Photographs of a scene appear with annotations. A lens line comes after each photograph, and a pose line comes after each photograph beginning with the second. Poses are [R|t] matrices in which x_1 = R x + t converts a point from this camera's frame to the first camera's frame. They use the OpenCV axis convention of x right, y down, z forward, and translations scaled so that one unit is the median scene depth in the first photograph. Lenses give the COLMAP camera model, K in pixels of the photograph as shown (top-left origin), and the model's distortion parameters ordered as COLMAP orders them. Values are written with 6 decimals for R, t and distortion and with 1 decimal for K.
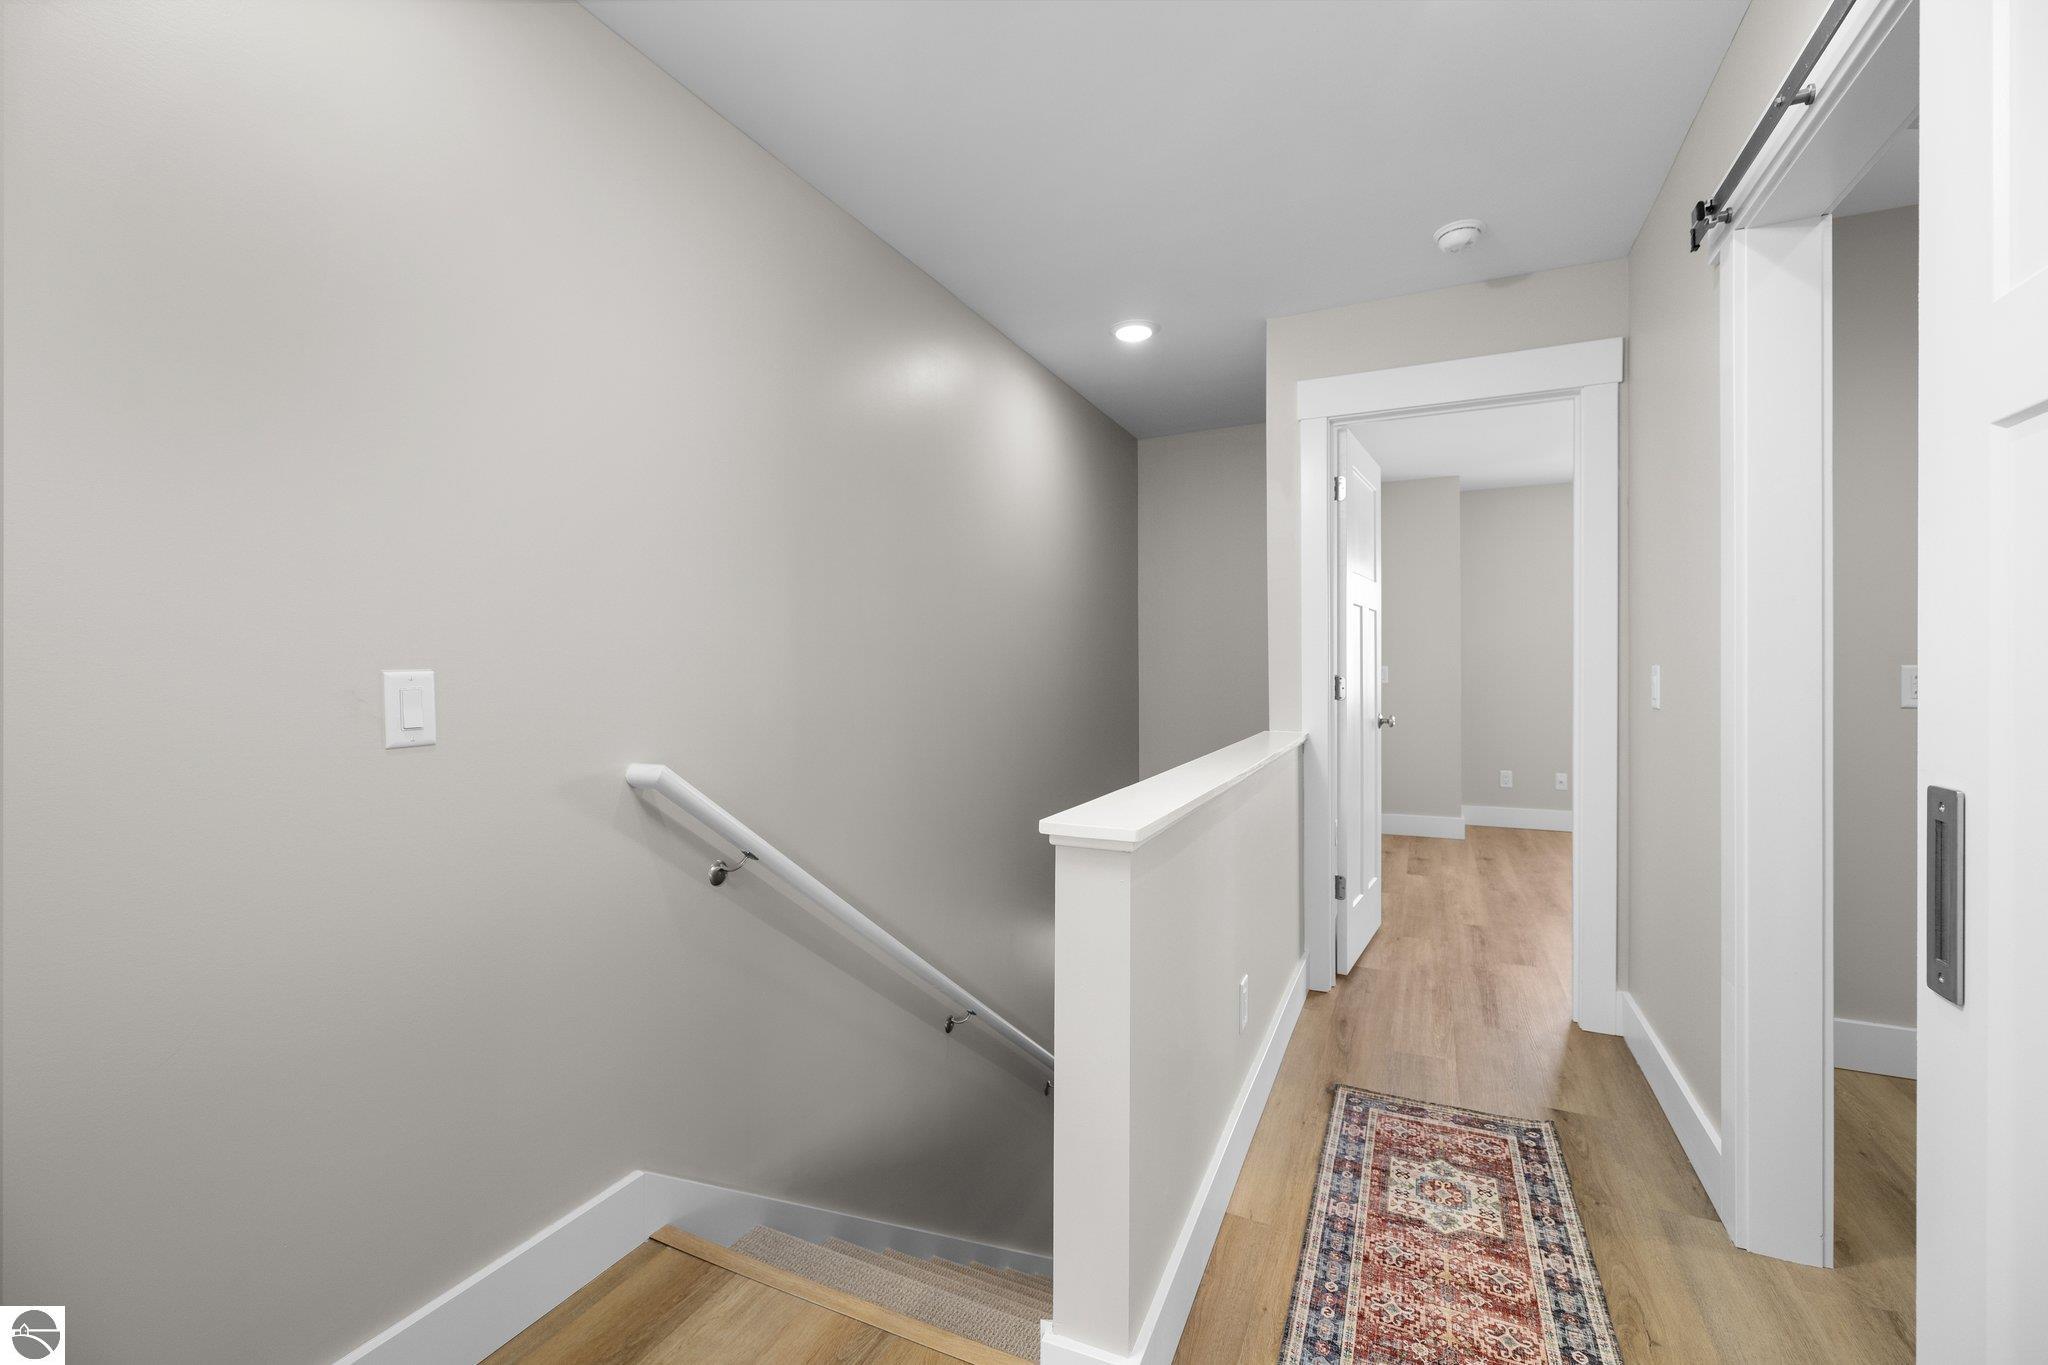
lens RADIAL K [[878.0, 0, 1020.4], [0, 878.0, 675.7], [0, 0, 1]] dist [0.001453, 0.000247]
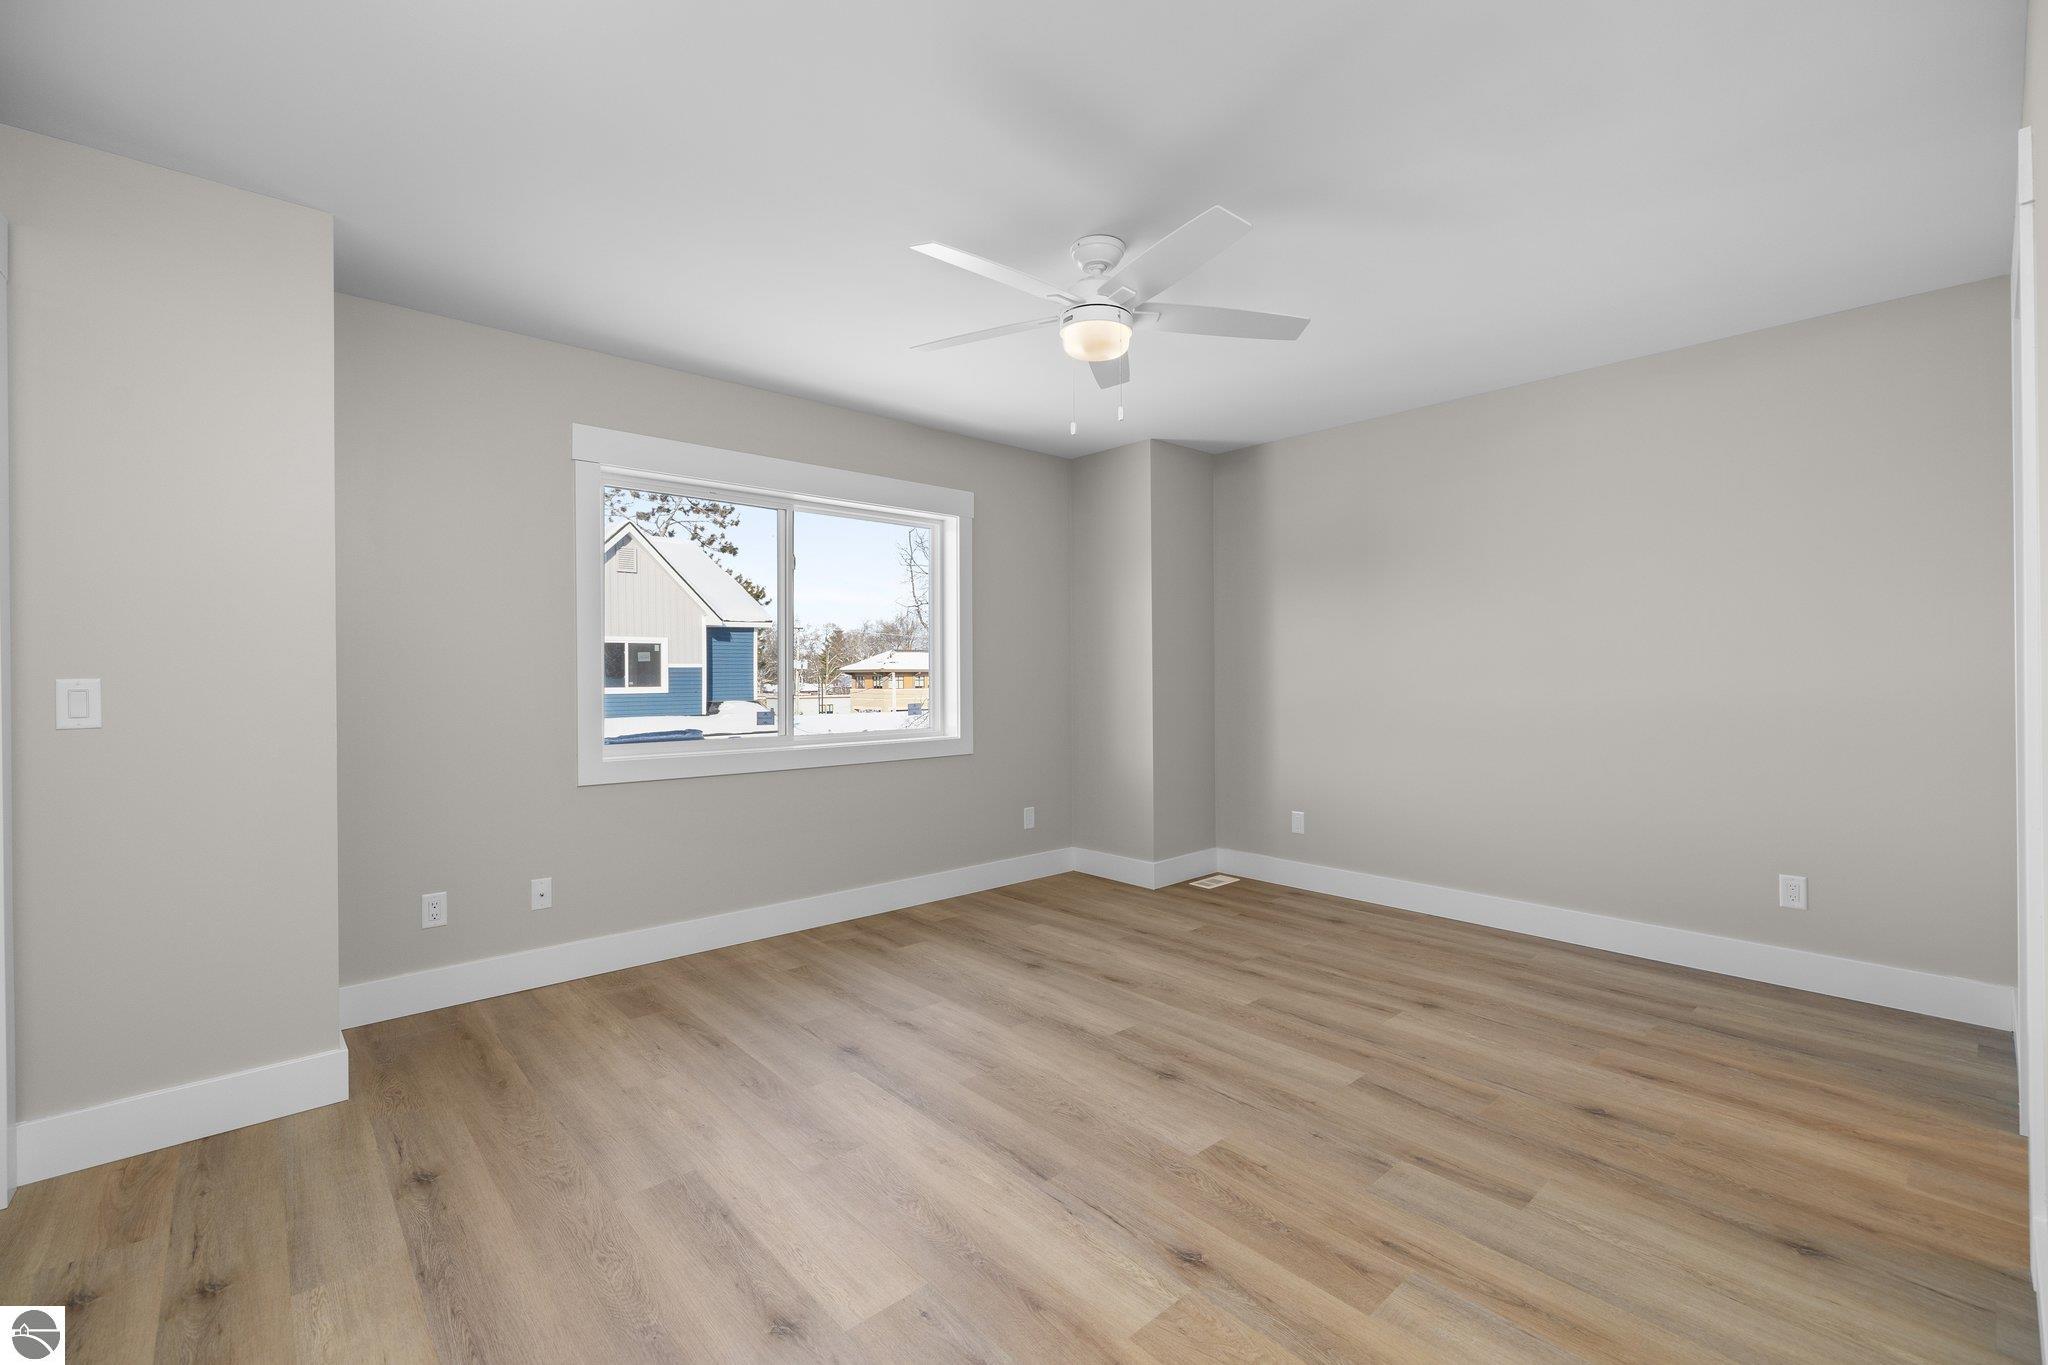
lens RADIAL K [[878.0, 0, 1024.2], [0, 878.0, 679.9], [0, 0, 1]] dist [0.001453, 0.000247]
pose [[0.394594, -0.001135, 0.918855, 0.260658], [0.006460, 0.999978, -0.001539, -0.006704], [-0.918833, 0.006543, 0.394593, 0.560571]]
